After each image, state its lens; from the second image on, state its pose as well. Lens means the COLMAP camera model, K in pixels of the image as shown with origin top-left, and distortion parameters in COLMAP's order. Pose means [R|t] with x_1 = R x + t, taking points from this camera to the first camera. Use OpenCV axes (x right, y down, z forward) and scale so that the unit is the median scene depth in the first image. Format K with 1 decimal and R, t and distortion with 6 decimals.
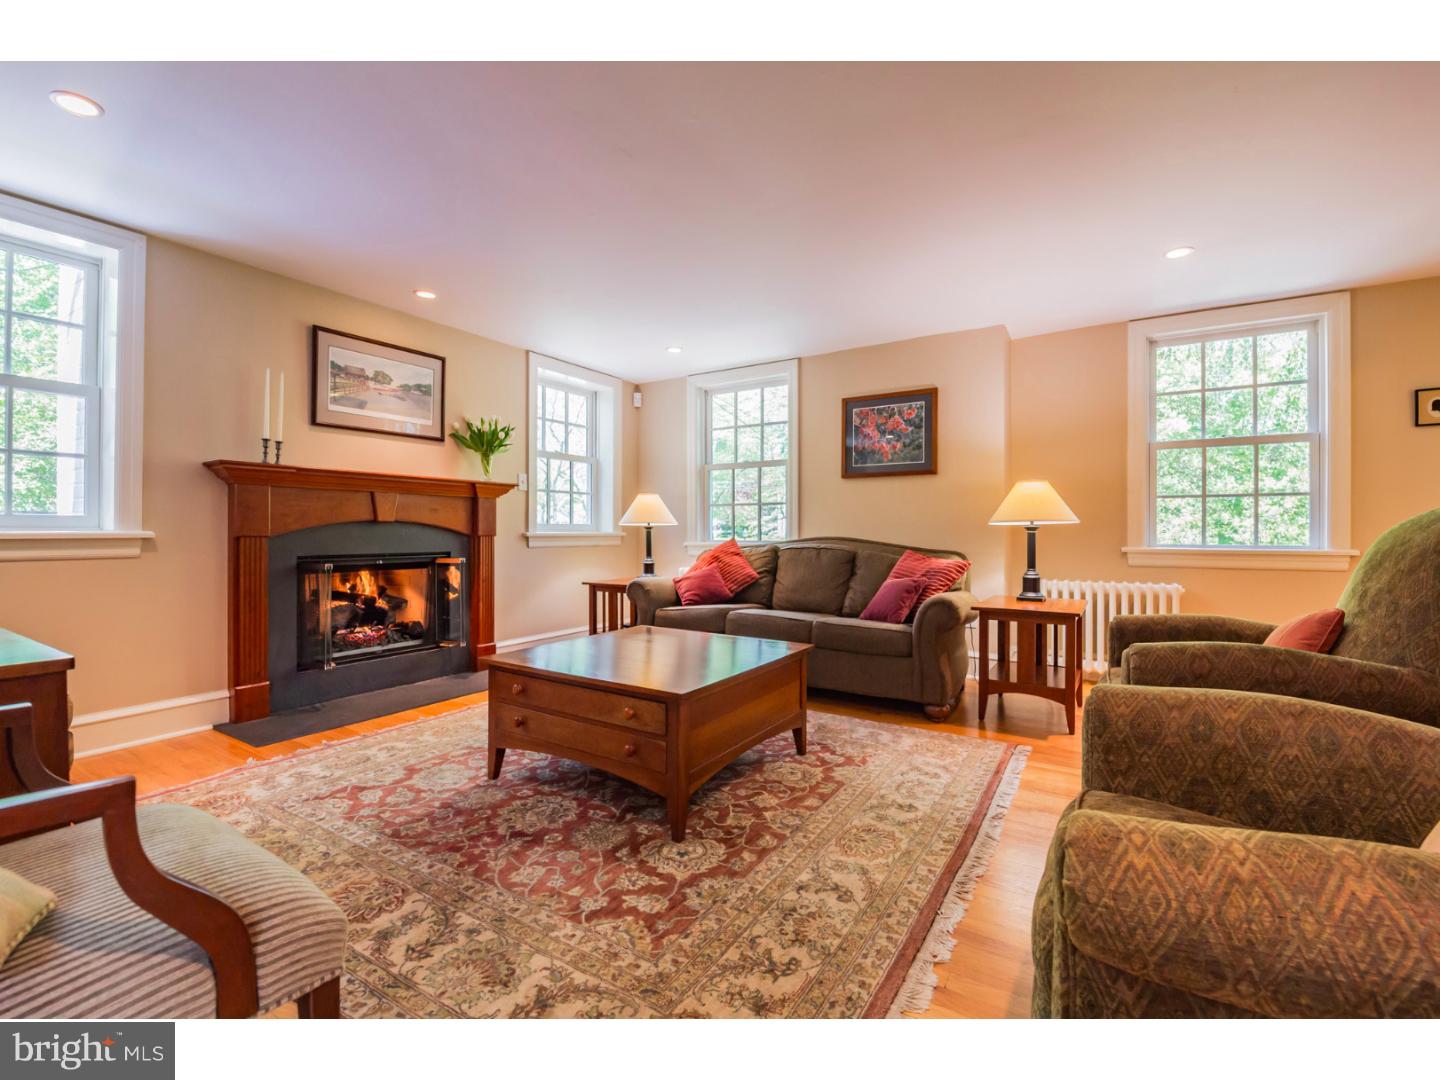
lens RADIAL K [[624.9, 0, 730.0], [0, 624.9, 529.9], [0, 0, 1]] dist [-0.010916, -0.003547]
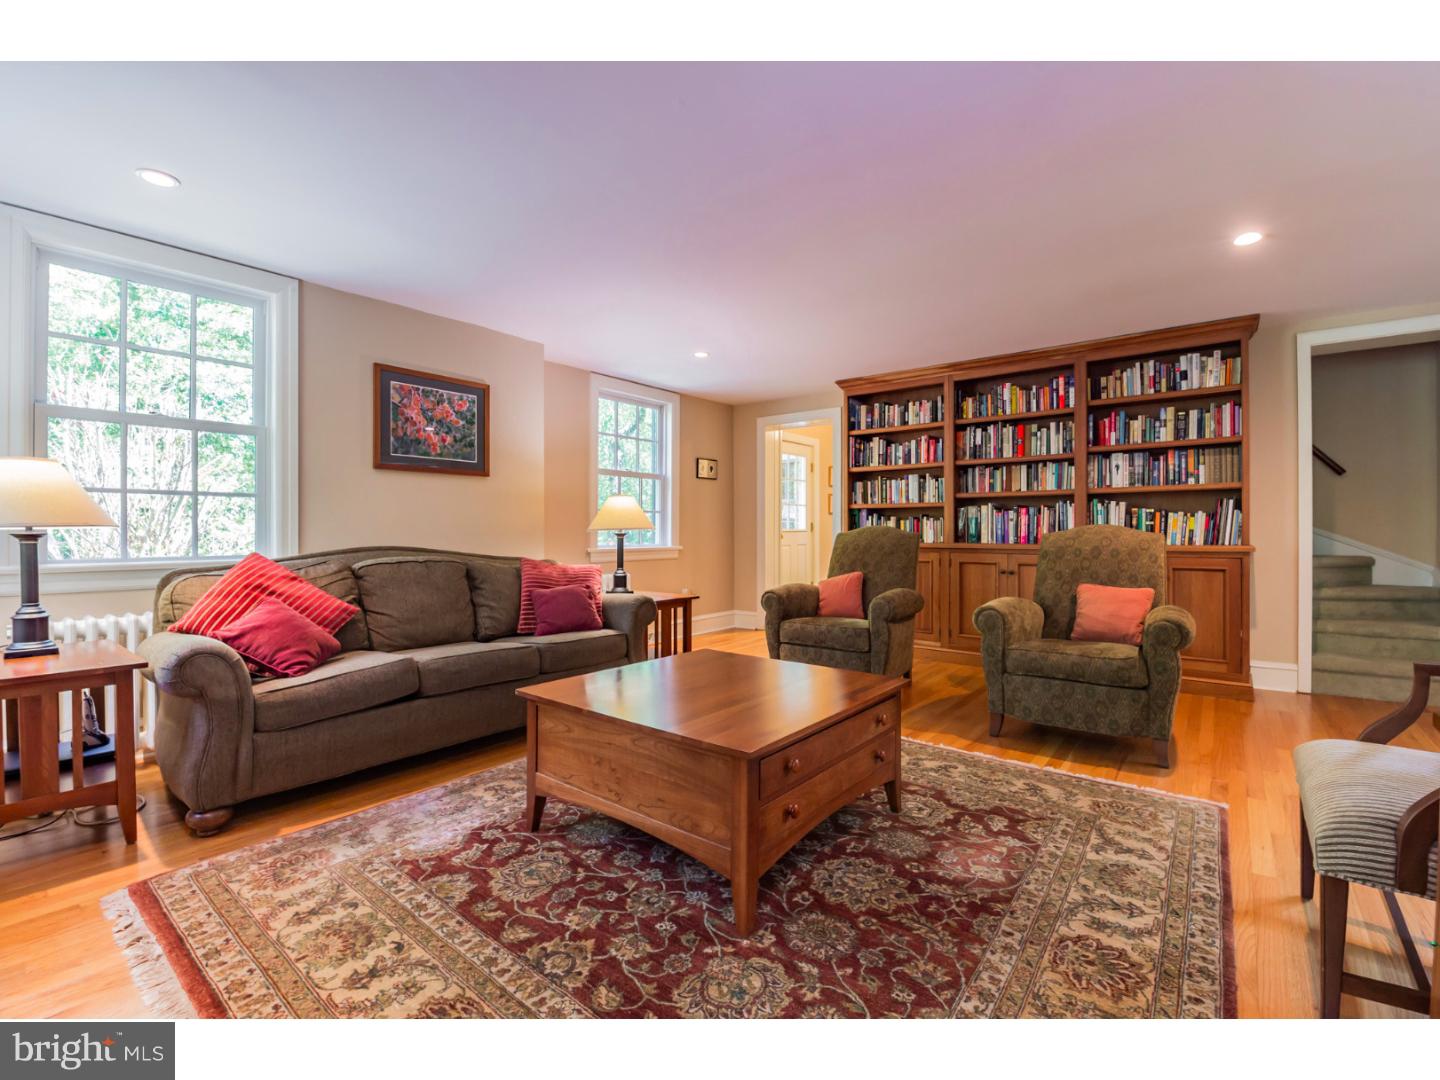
lens RADIAL K [[624.9, 0, 732.1], [0, 624.9, 537.1], [0, 0, 1]] dist [-0.010916, -0.003547]
pose [[0.116784, -0.012282, 0.993081, -1.172114], [-0.003029, 0.999914, 0.012723, -0.023336], [-0.993153, -0.004493, 0.116736, 1.086504]]
